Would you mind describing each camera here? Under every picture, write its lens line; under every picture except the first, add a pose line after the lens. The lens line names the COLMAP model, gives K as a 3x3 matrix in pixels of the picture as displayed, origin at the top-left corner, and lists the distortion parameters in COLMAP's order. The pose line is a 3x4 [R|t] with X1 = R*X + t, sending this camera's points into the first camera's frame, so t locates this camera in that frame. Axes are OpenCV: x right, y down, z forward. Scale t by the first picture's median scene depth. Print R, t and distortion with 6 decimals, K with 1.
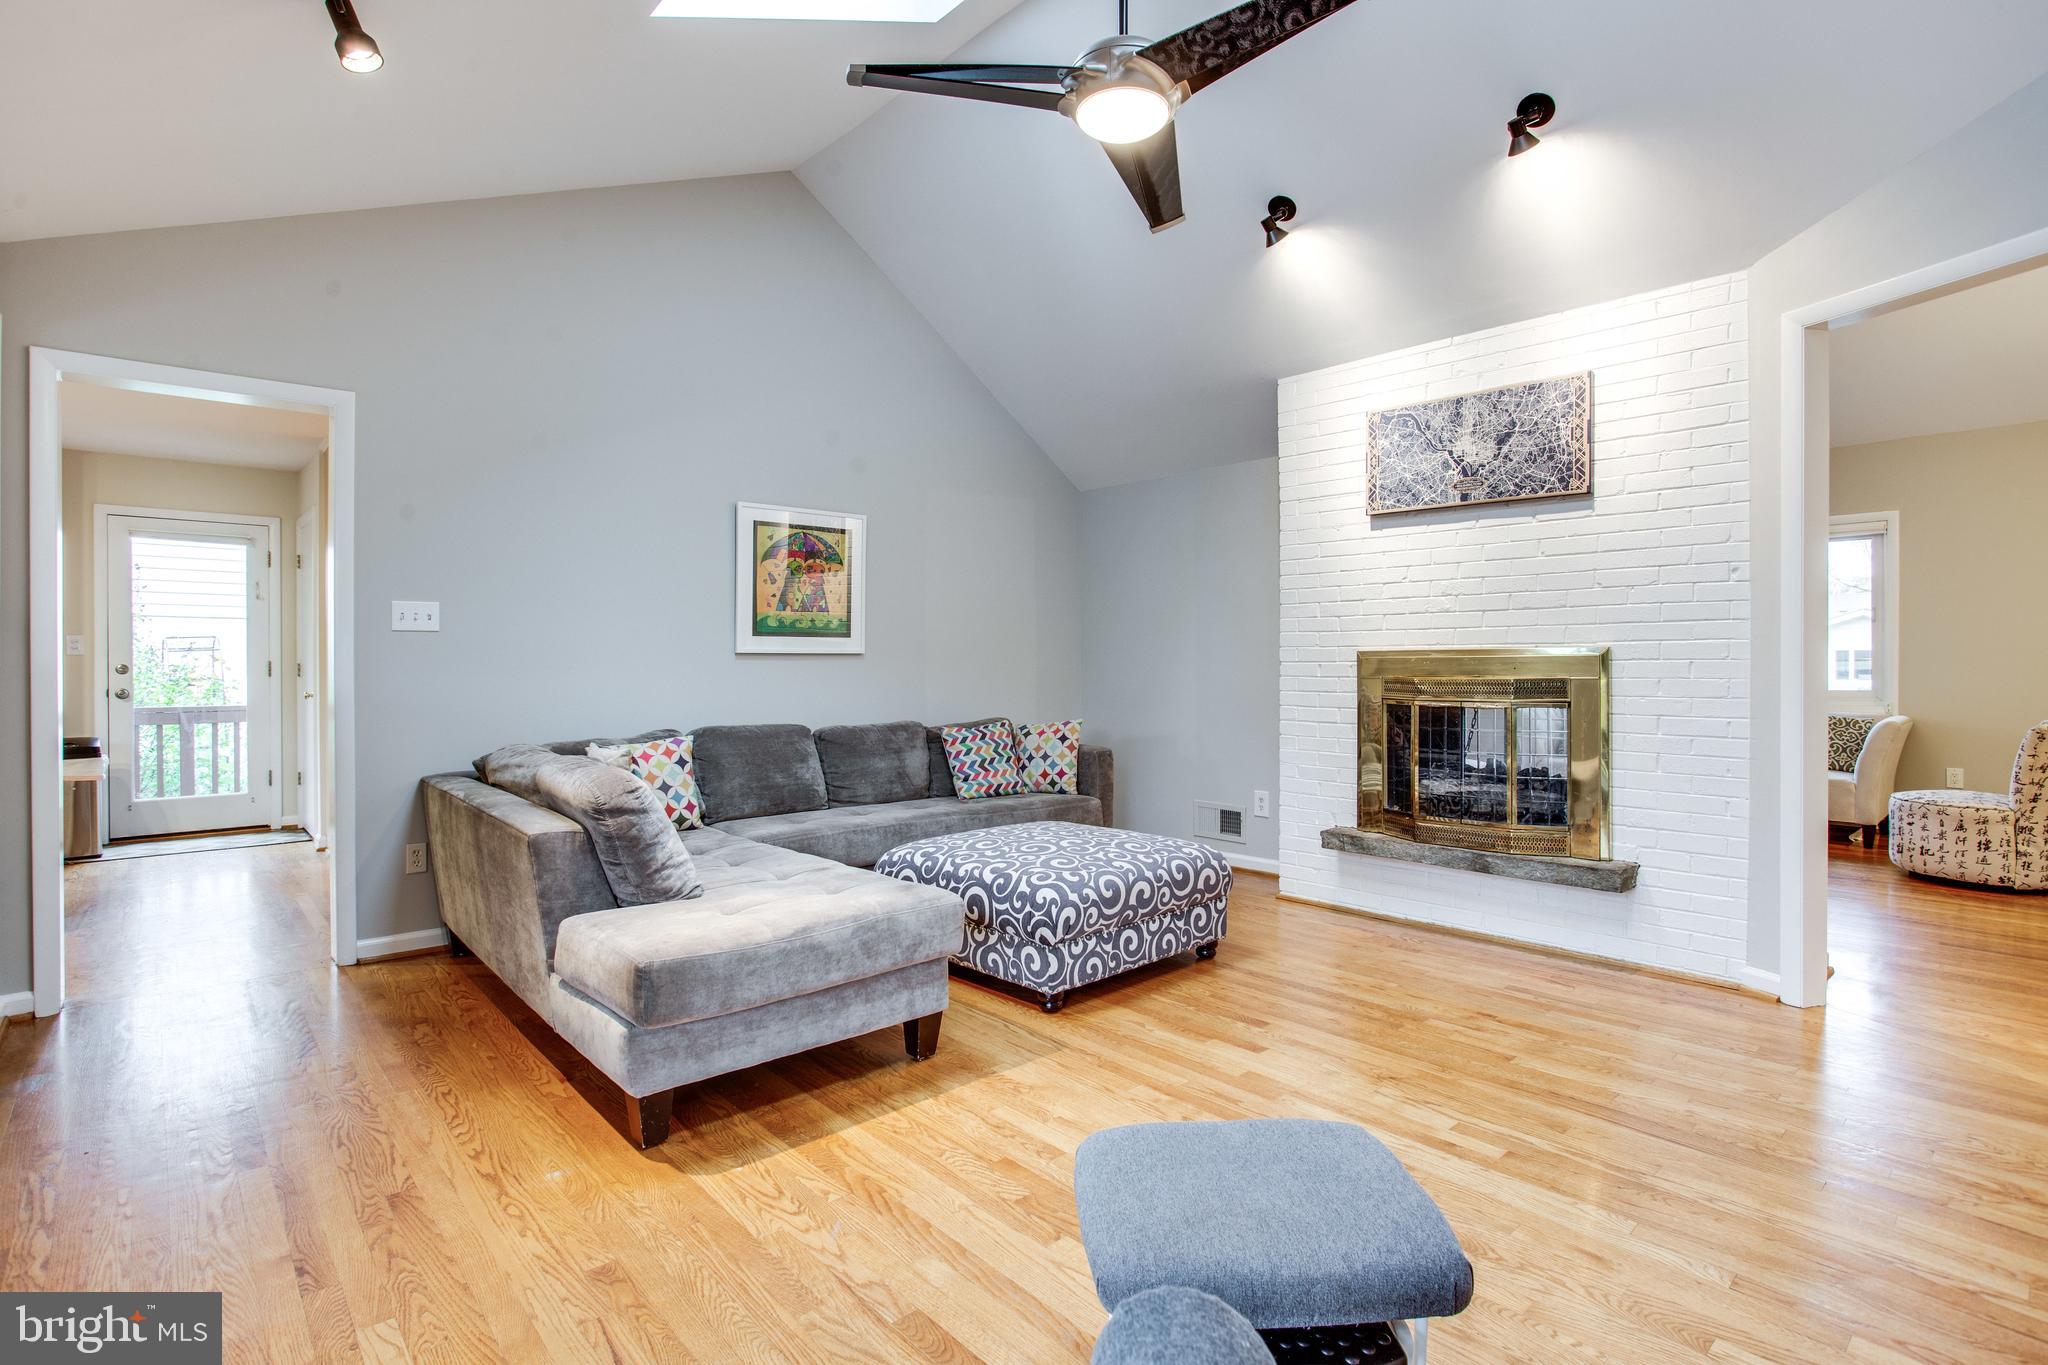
lens RADIAL K [[1001.9, 0, 1024.0], [0, 1001.9, 682.5], [0, 0, 1]] dist [-0.019981, 0.000655]
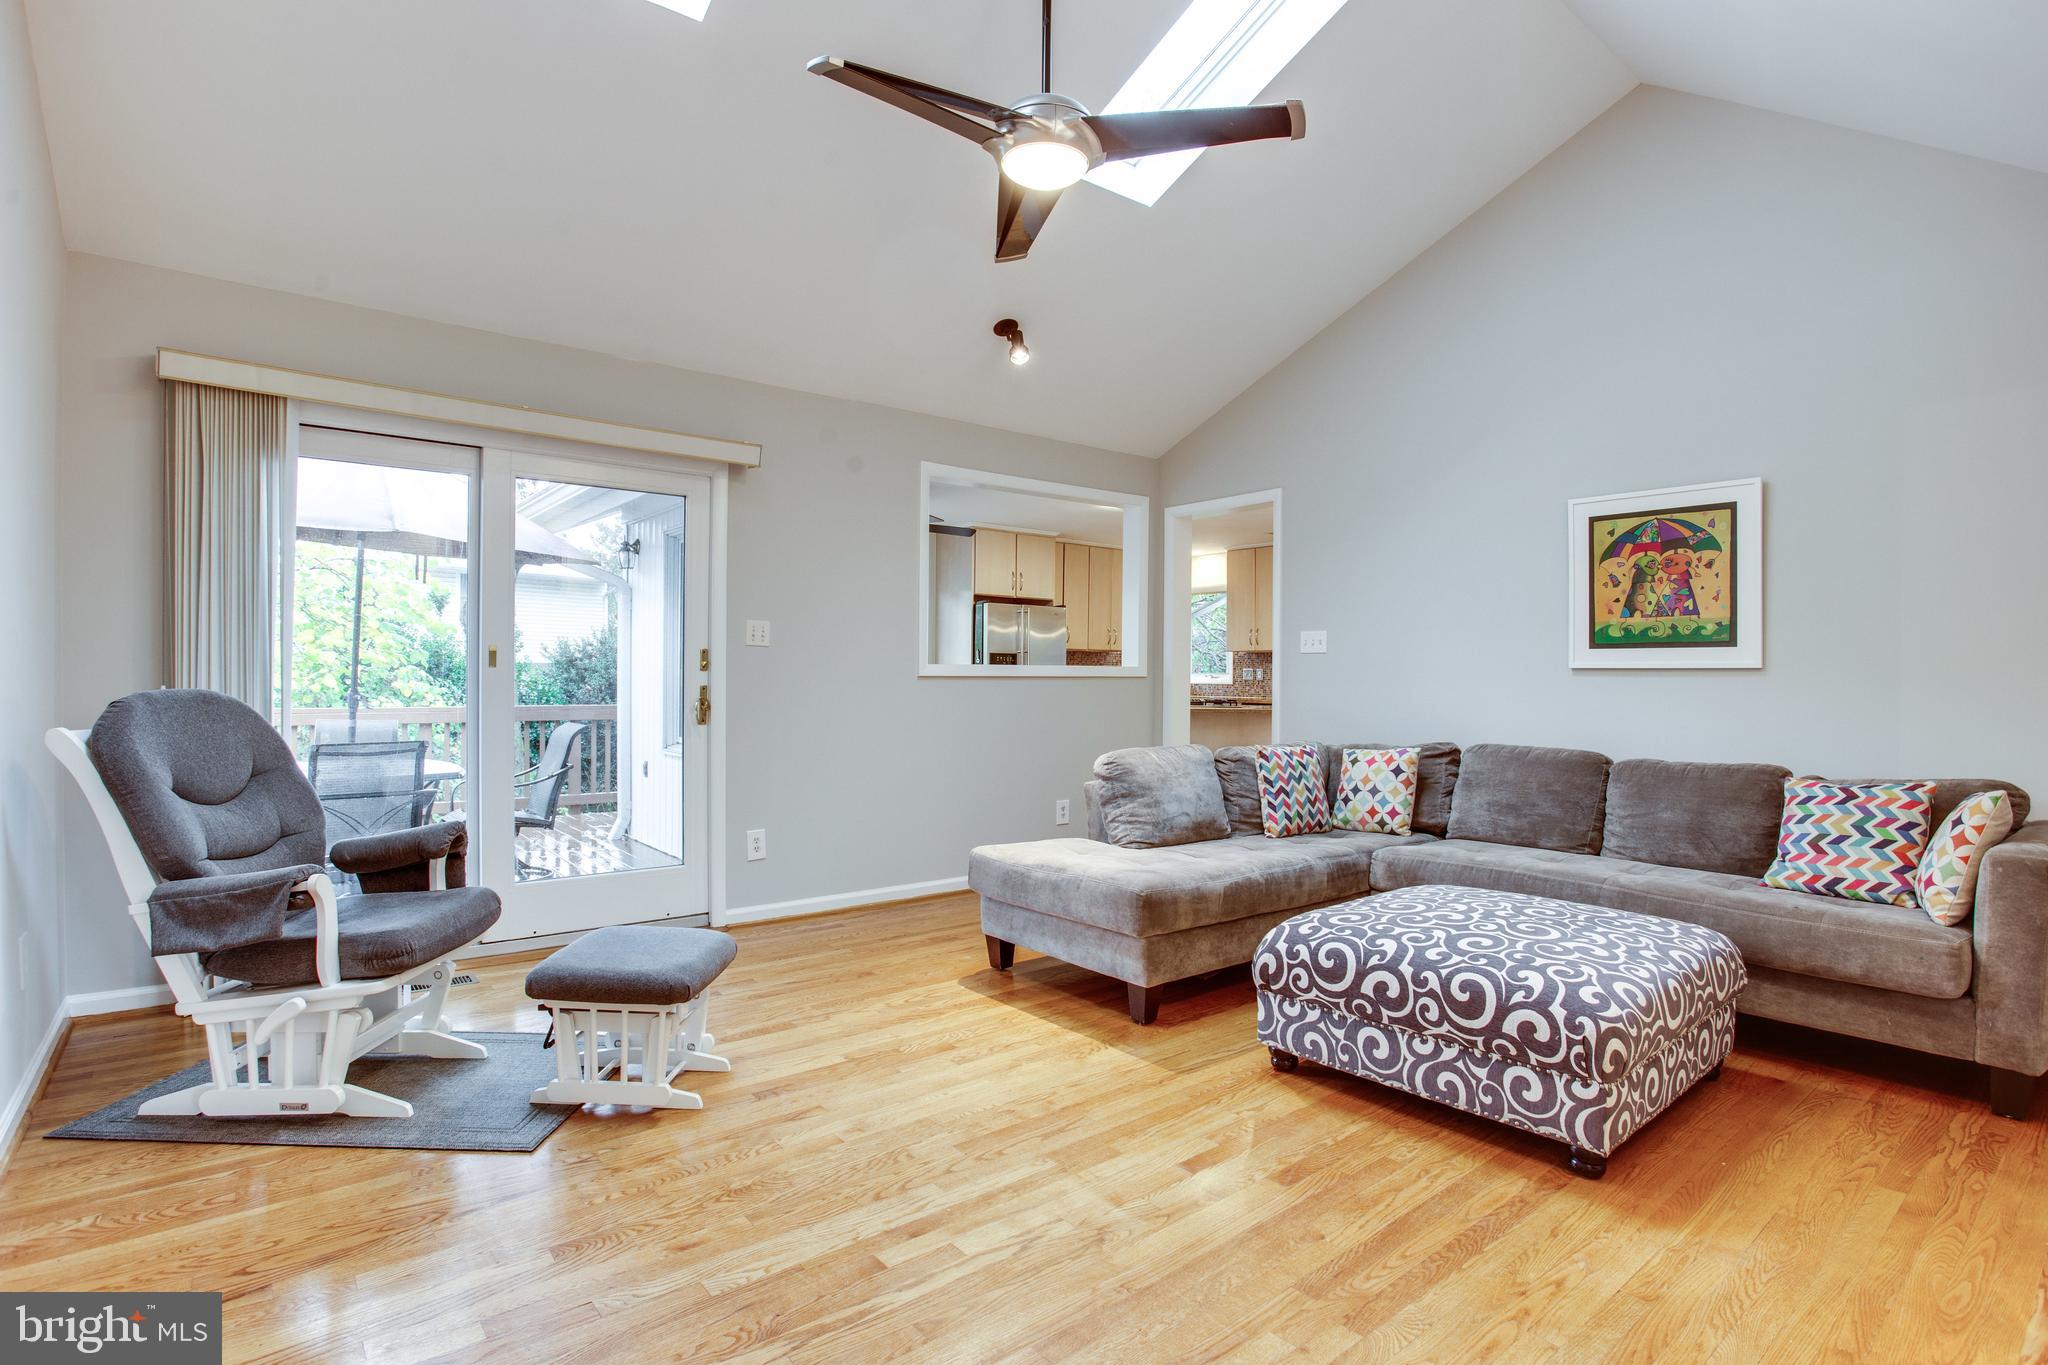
lens RADIAL K [[1007.3, 0, 1032.2], [0, 1007.3, 692.6], [0, 0, 1]] dist [-0.055562, 0.016888]
pose [[-0.052398, 0.015374, -0.998508, 0.836674], [-0.026682, 0.999503, 0.016790, -0.012783], [0.998270, 0.027522, -0.051962, 0.745610]]
